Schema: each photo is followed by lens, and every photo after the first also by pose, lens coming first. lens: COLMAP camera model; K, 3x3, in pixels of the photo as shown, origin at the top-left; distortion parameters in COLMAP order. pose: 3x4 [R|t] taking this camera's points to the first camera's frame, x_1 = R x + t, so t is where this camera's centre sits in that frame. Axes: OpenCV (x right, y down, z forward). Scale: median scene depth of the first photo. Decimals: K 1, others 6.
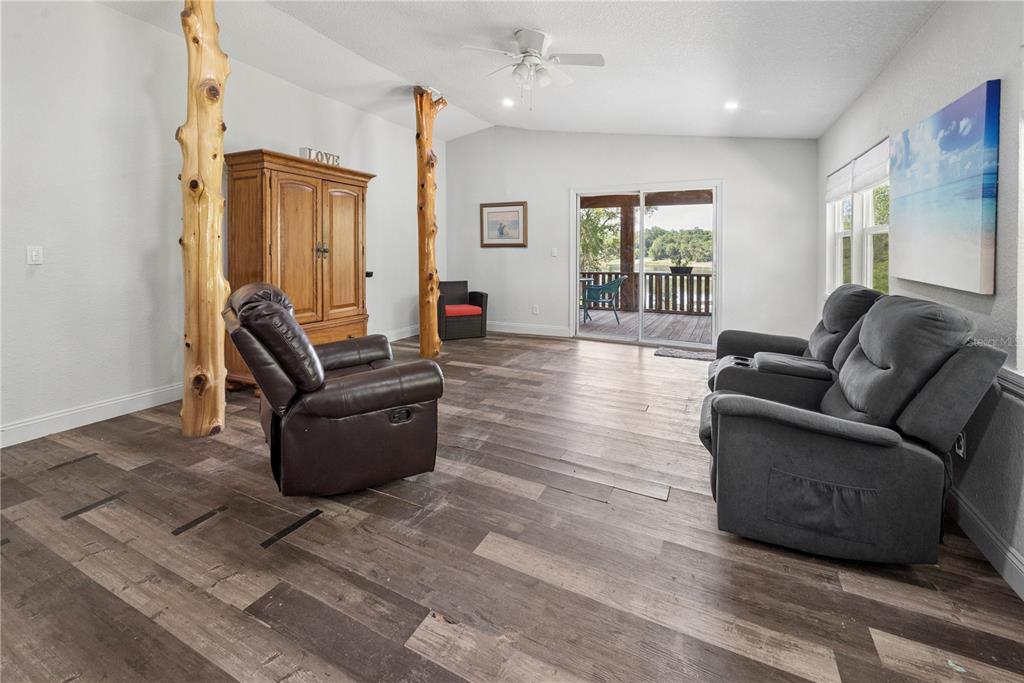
lens RADIAL K [[406.5, 0, 512.0], [0, 406.5, 341.5], [0, 0, 1]] dist [-0.001751, -0.000229]
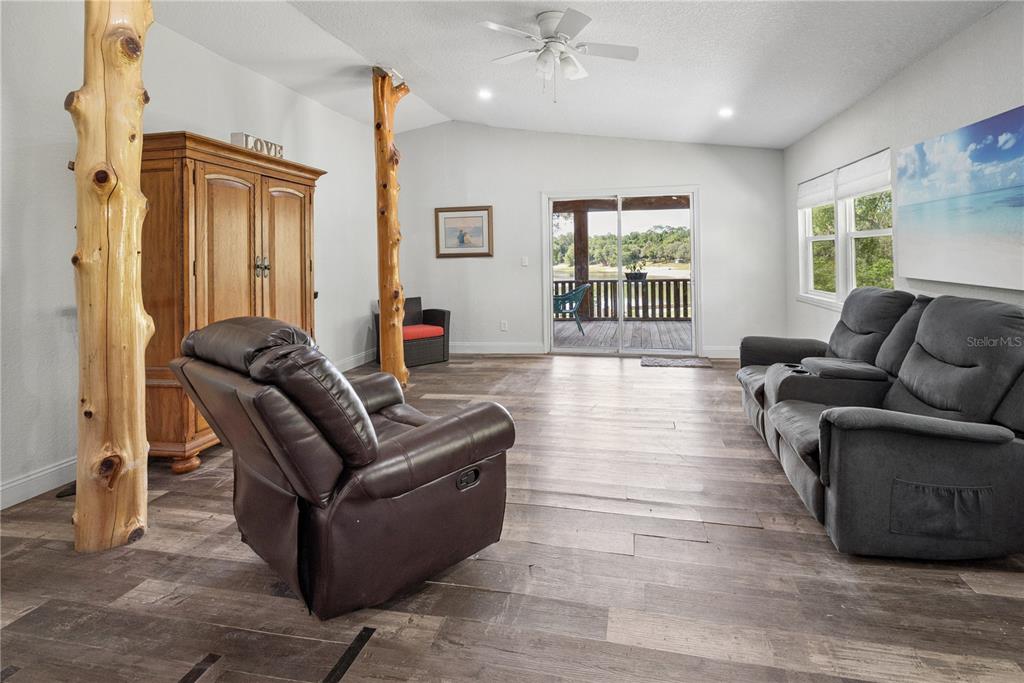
lens RADIAL K [[440.2, 0, 542.3], [0, 440.2, 339.4], [0, 0, 1]] dist [-0.002071, 0.000166]
pose [[0.965067, -0.069147, 0.252714, -0.236070], [0.078718, 0.996505, -0.027948, -0.032807], [-0.249898, 0.046865, 0.967137, 0.102555]]
